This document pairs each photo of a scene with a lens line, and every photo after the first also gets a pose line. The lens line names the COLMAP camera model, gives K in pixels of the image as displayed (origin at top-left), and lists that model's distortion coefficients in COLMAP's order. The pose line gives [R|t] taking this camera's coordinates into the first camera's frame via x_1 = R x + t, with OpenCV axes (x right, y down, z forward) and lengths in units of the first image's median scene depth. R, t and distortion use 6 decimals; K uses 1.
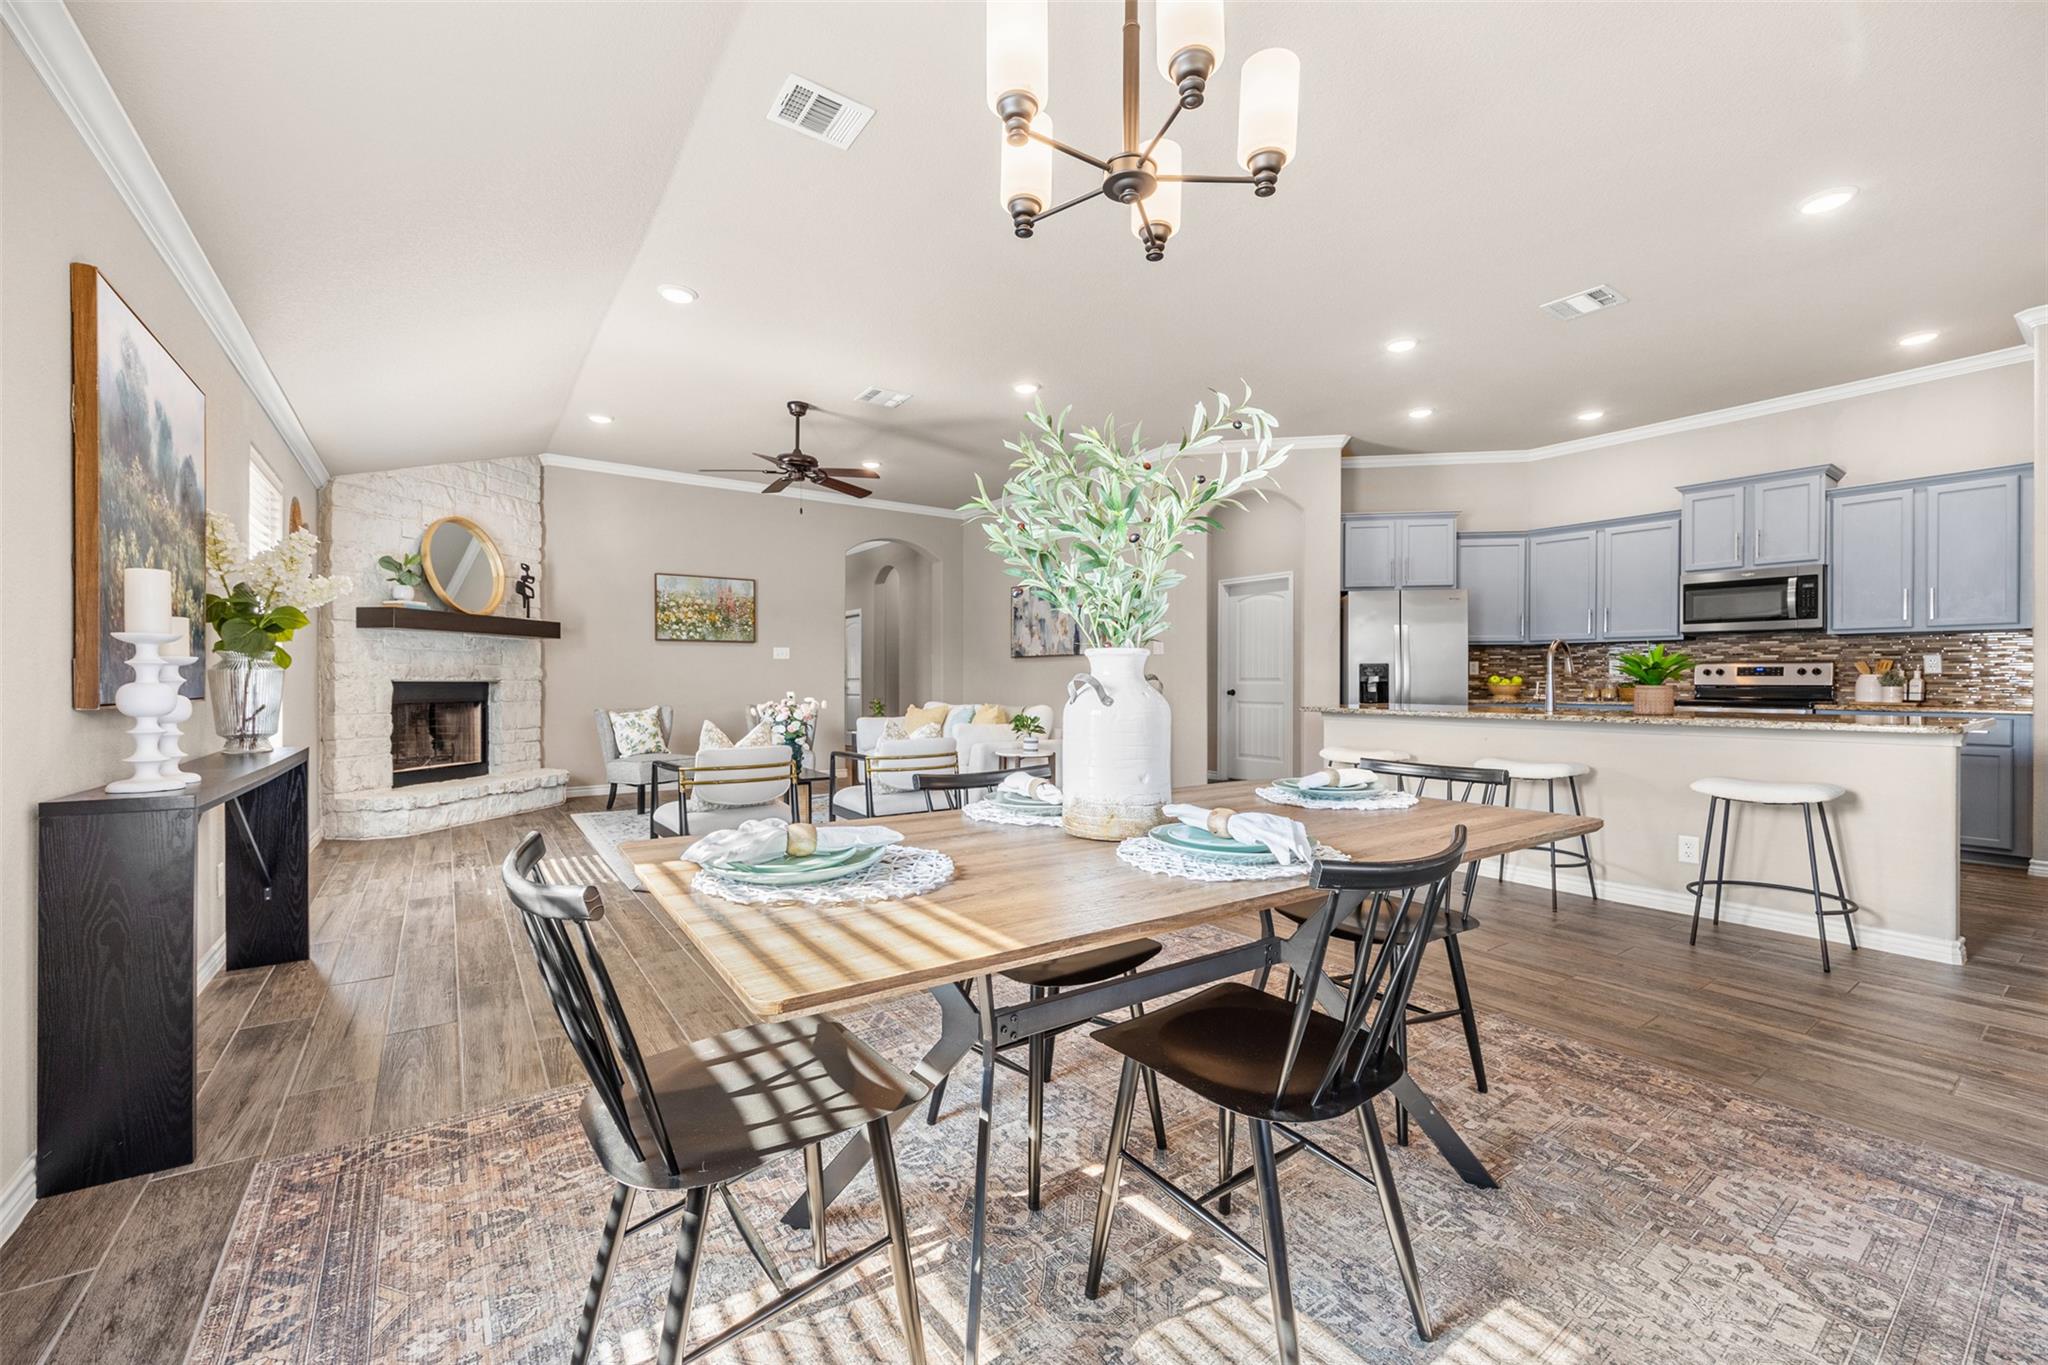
lens RADIAL K [[818.0, 0, 1027.4], [0, 818.0, 682.7], [0, 0, 1]] dist [-0.005686, 0.000813]
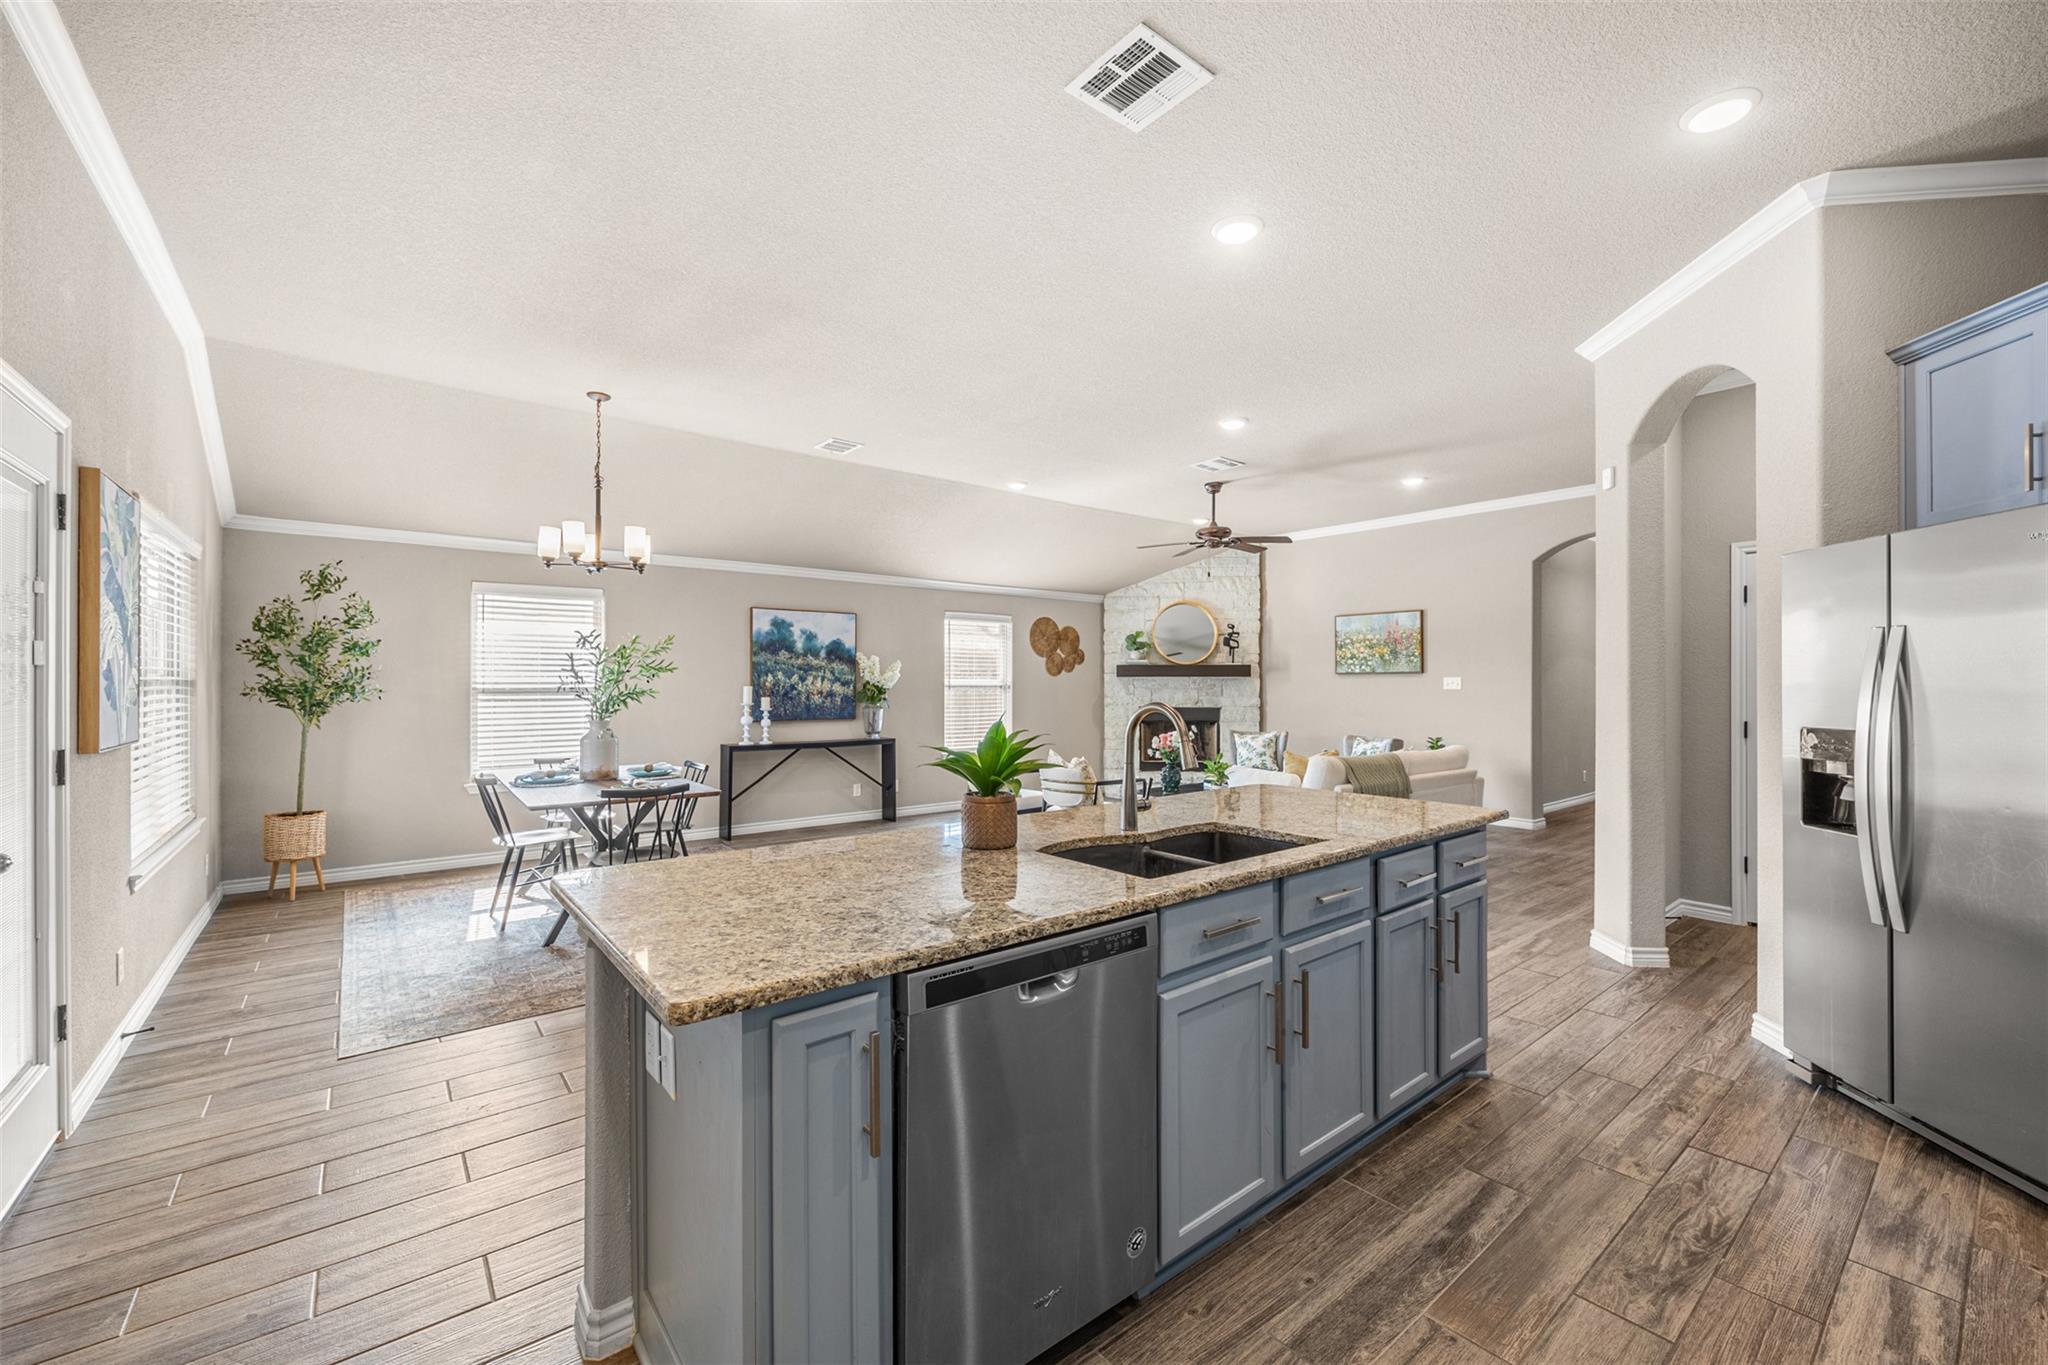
lens RADIAL K [[818.0, 0, 1024.0], [0, 818.0, 678.4], [0, 0, 1]] dist [-0.005686, 0.000813]
pose [[0.061908, -0.006332, -0.998062, 0.881490], [-0.003424, 0.999973, -0.006556, -0.048905], [0.998076, 0.003823, 0.061884, 0.647986]]
